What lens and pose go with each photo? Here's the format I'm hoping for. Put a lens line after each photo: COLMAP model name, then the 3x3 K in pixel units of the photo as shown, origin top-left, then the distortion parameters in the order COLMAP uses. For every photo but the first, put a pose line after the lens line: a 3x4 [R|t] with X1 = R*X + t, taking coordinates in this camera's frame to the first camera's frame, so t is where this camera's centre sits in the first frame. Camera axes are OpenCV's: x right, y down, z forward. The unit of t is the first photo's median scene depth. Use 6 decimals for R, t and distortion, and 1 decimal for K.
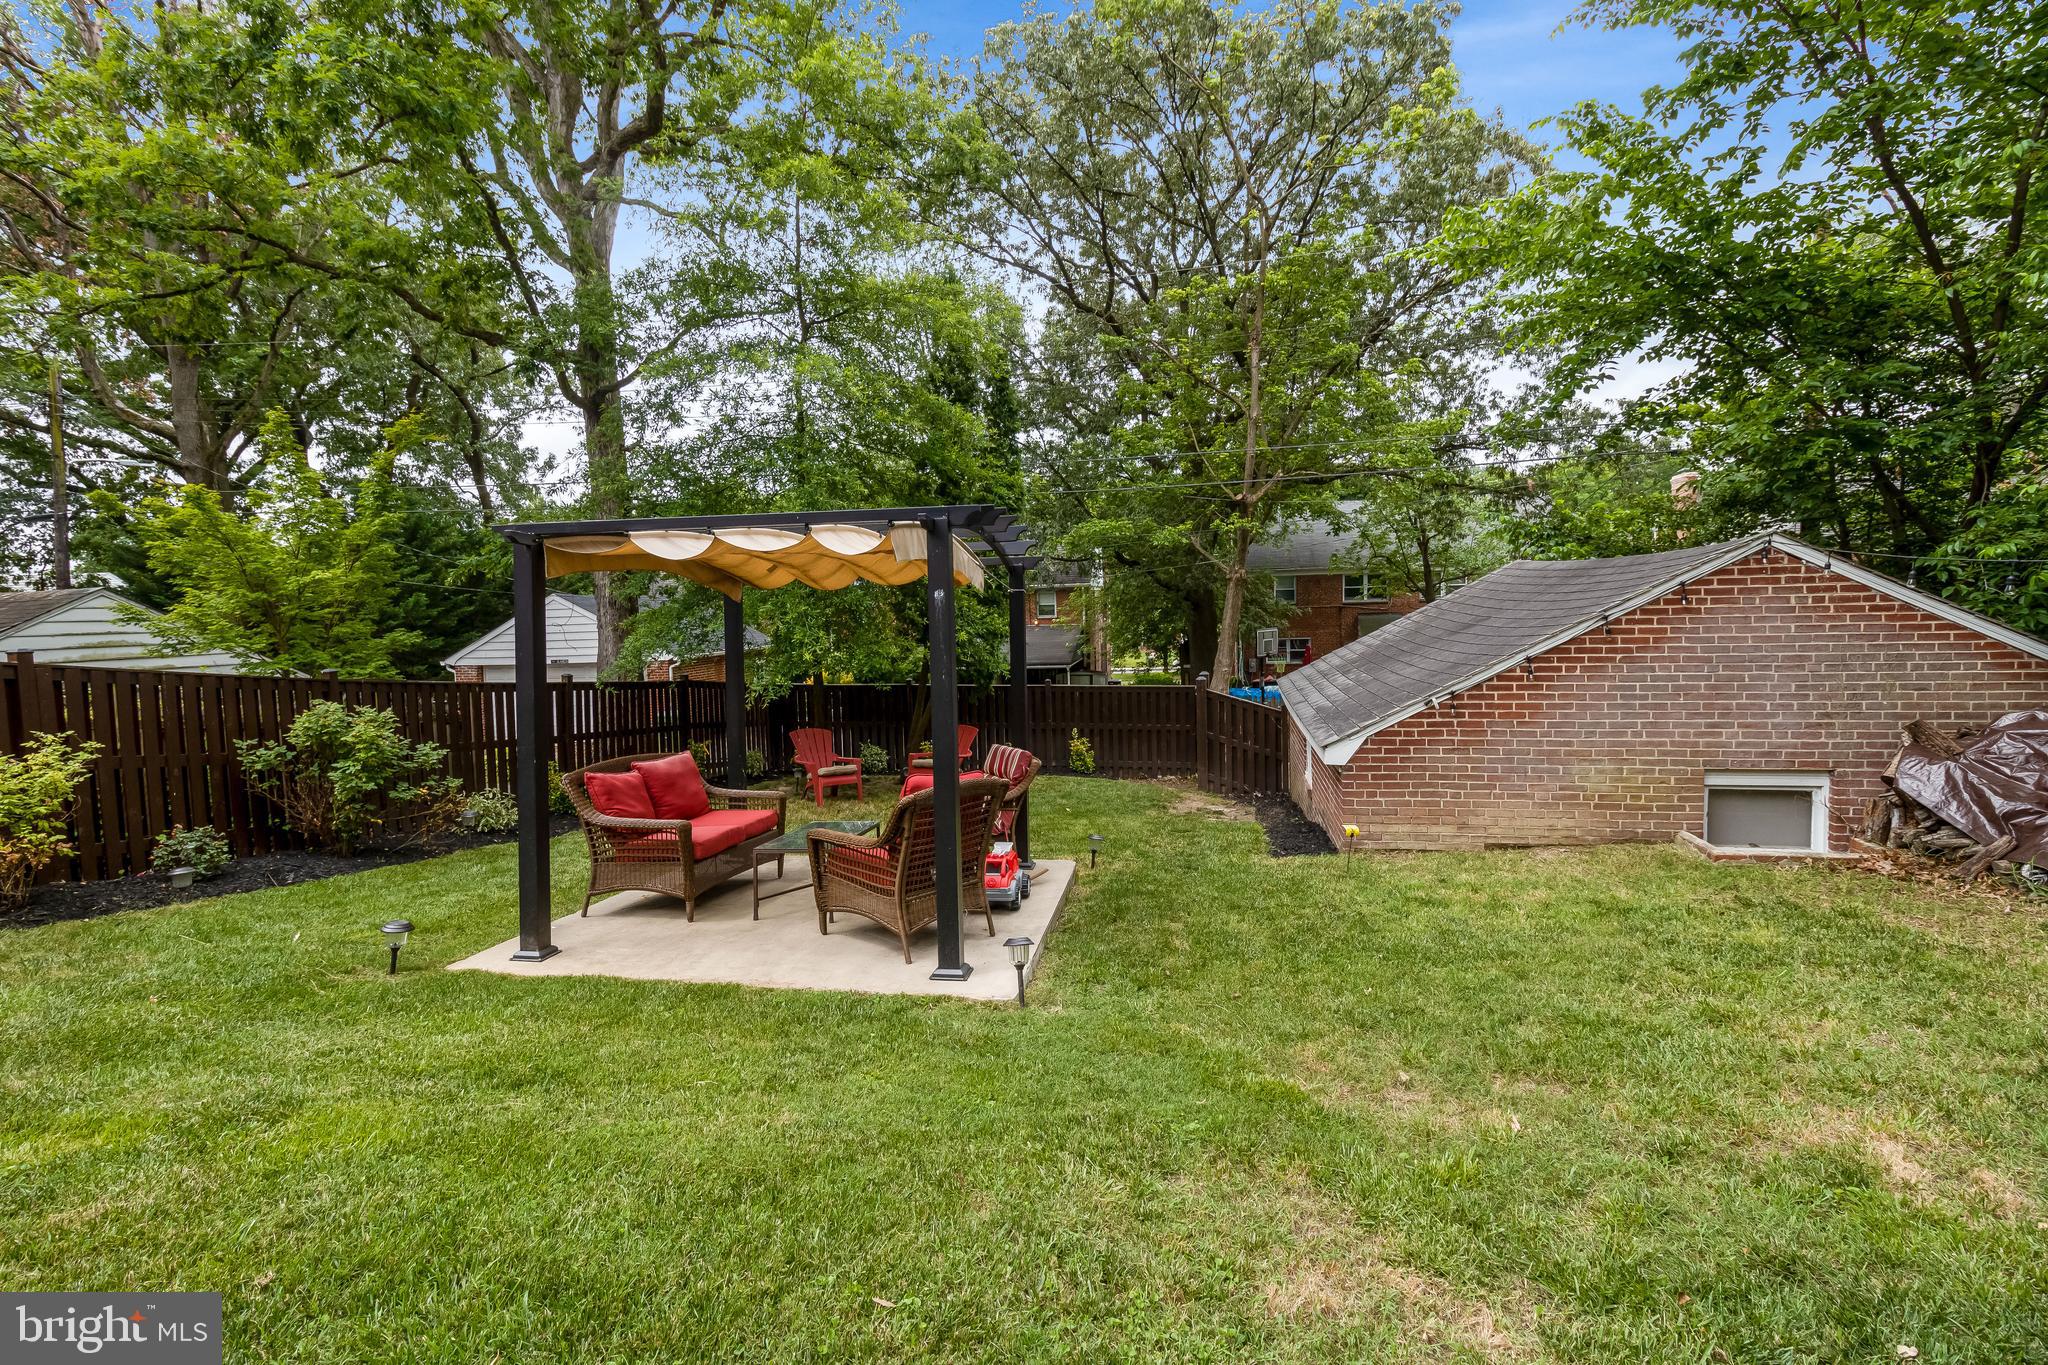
lens RADIAL K [[949.9, 0, 1018.5], [0, 949.9, 657.8], [0, 0, 1]] dist [0.000489, 0.000083]
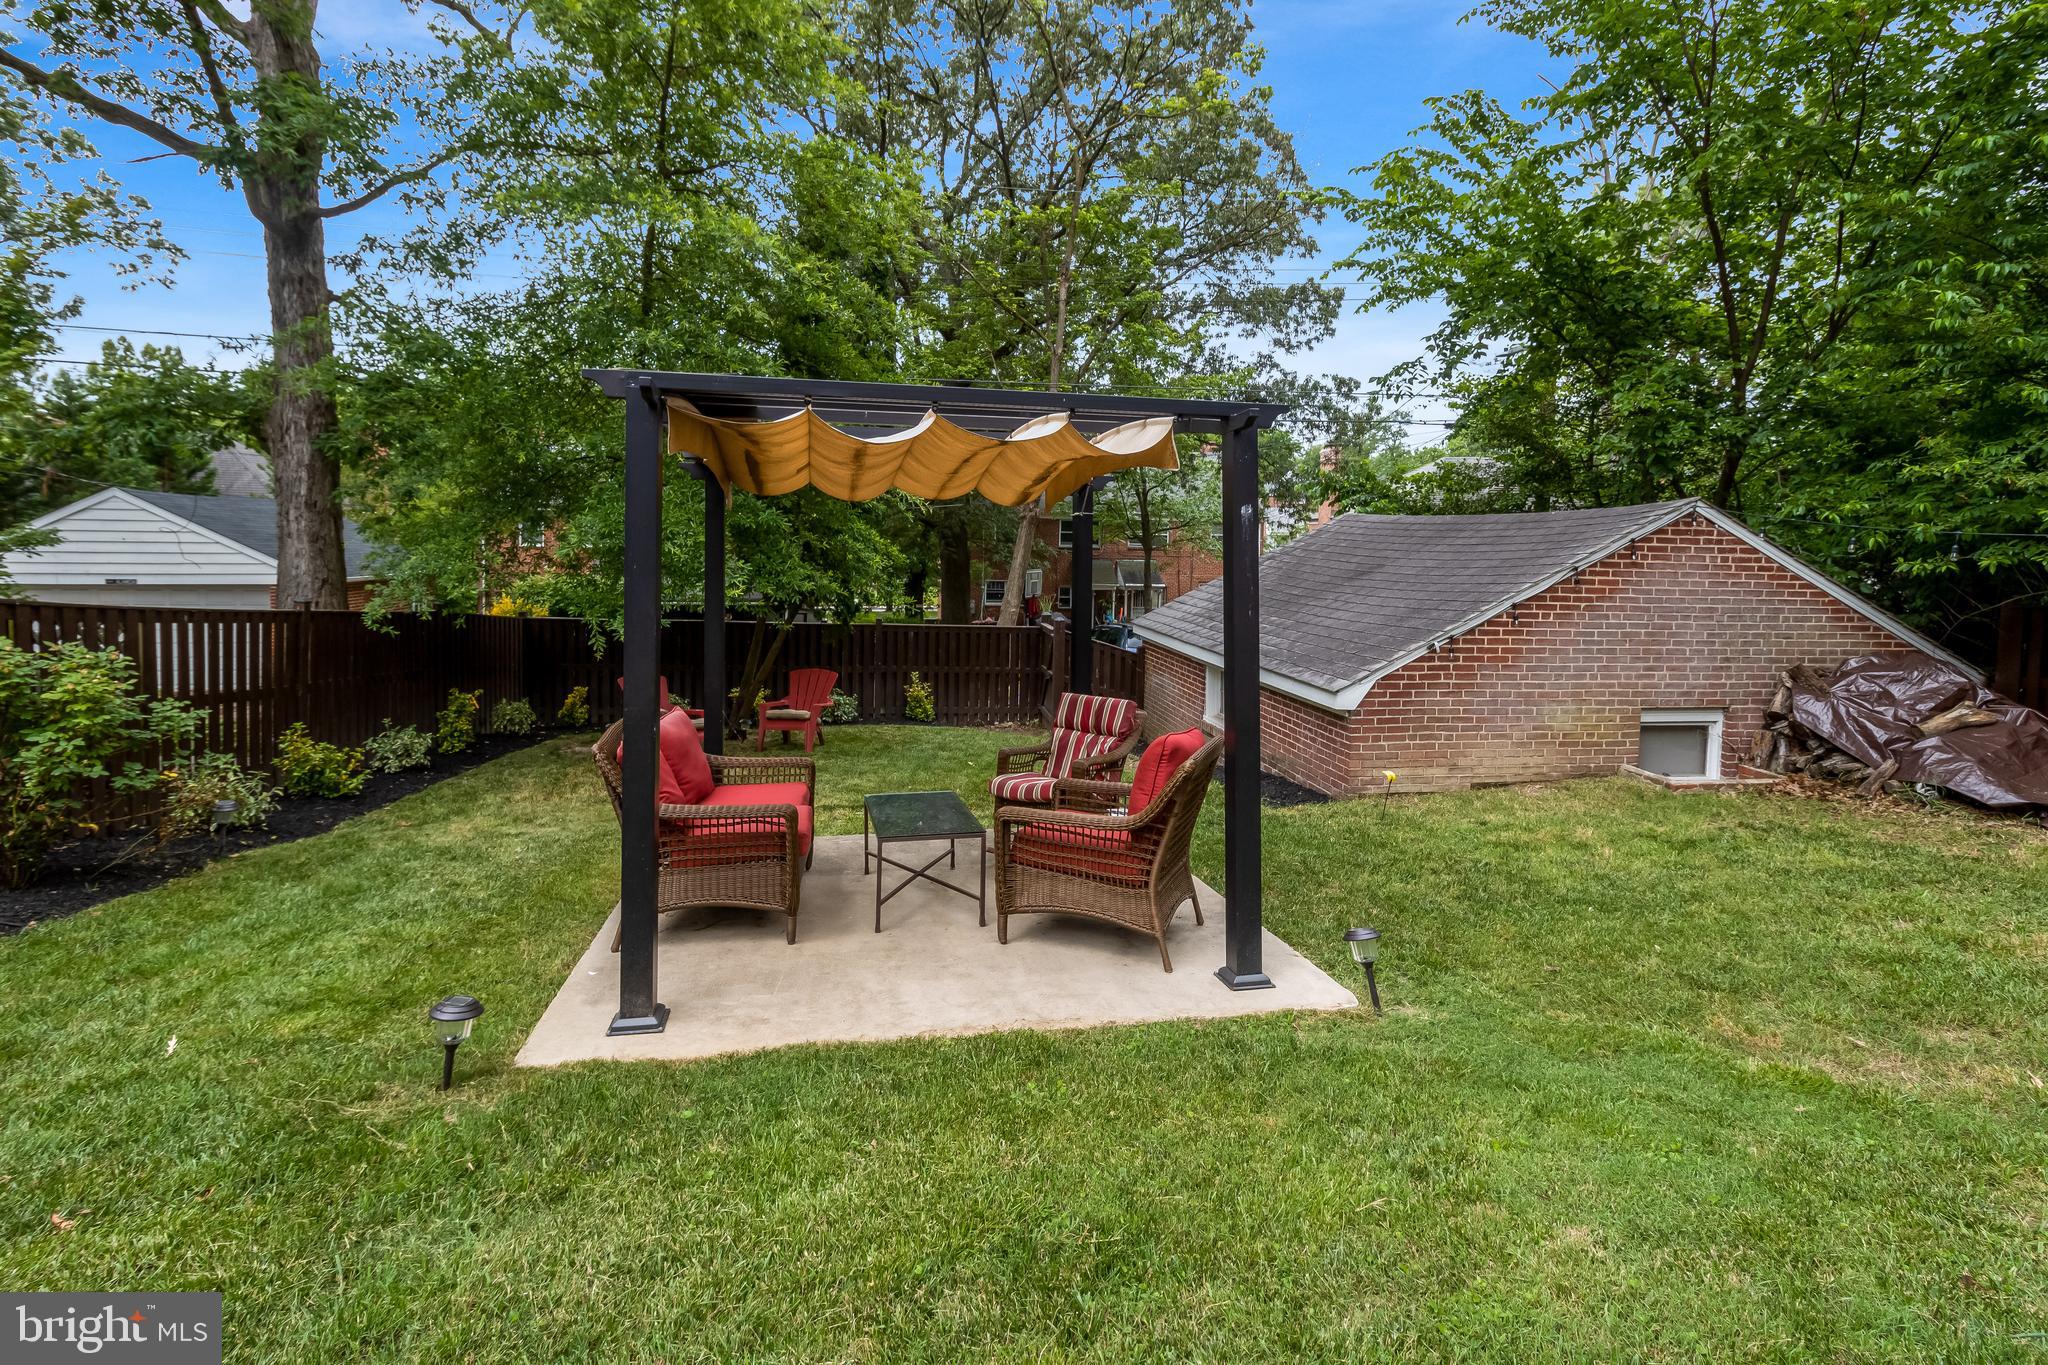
lens RADIAL K [[974.8, 0, 1017.2], [0, 974.8, 593.3], [0, 0, 1]] dist [0.002388, 0.000411]
pose [[0.932785, 0.025286, 0.359545, -0.373567], [-0.023684, 0.999680, -0.008860, 0.010378], [-0.359654, -0.000251, 0.933086, 0.196900]]
